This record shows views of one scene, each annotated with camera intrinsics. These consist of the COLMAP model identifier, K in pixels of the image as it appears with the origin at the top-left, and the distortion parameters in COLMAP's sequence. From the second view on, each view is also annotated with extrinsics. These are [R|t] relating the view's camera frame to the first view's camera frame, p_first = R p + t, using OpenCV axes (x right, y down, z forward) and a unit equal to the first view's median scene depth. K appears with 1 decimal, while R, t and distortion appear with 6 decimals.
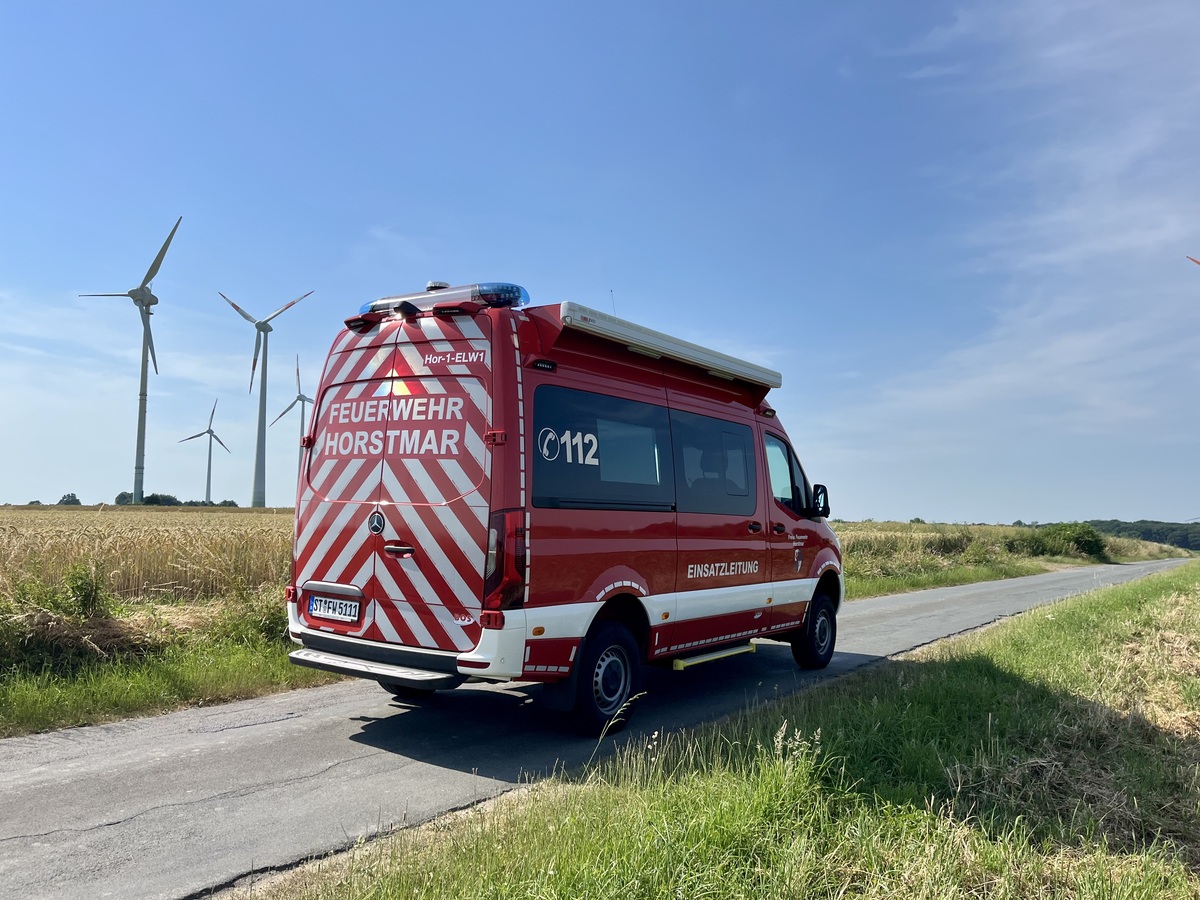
lens RADIAL K [[921.2, 0, 594.6], [0, 921.2, 451.8], [0, 0, 1]] dist [0.077343, -0.125860]
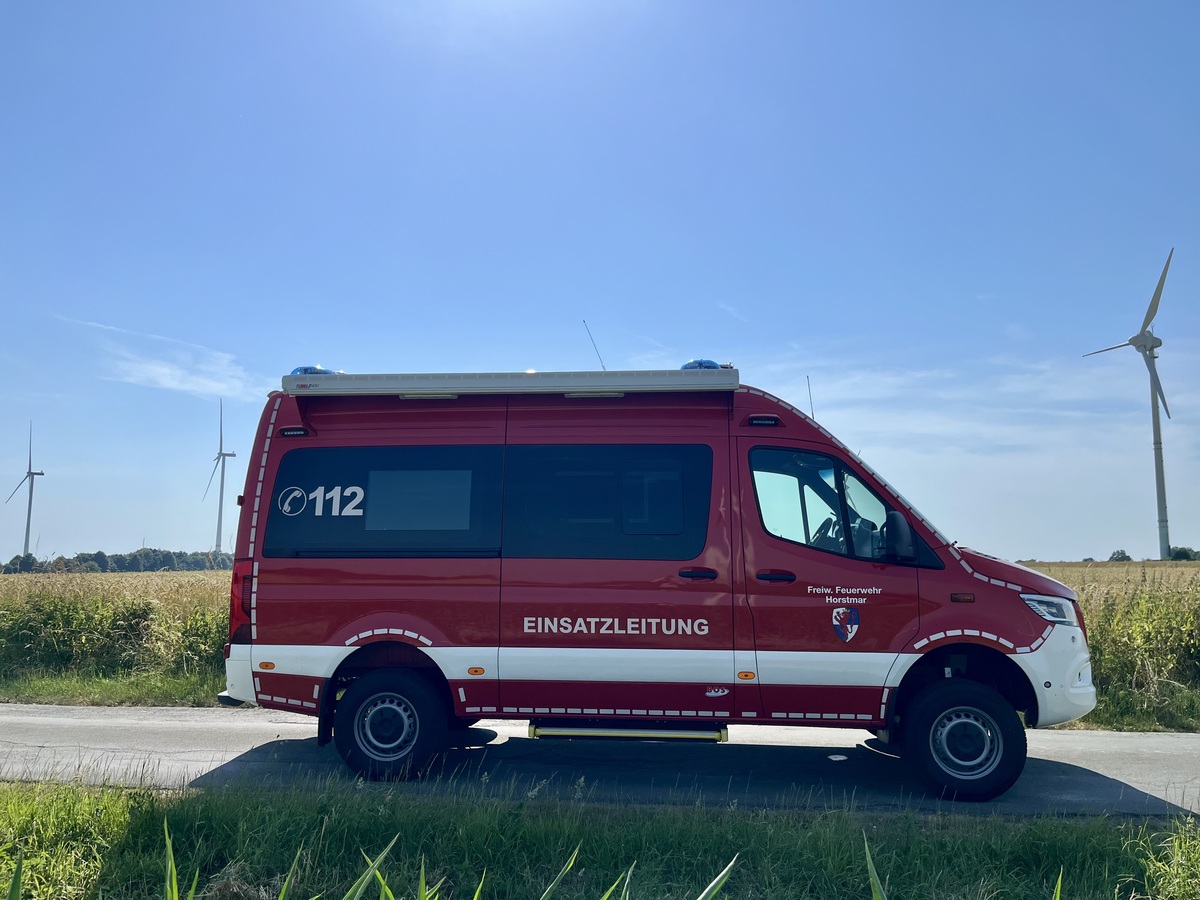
lens RADIAL K [[921.2, 0, 594.6], [0, 921.2, 451.8], [0, 0, 1]] dist [0.077343, -0.125860]
pose [[0.496393, -0.119188, -0.859877, 1.089645], [0.067151, 0.992834, -0.098852, 0.067014], [0.865497, -0.008672, 0.500839, 0.724803]]
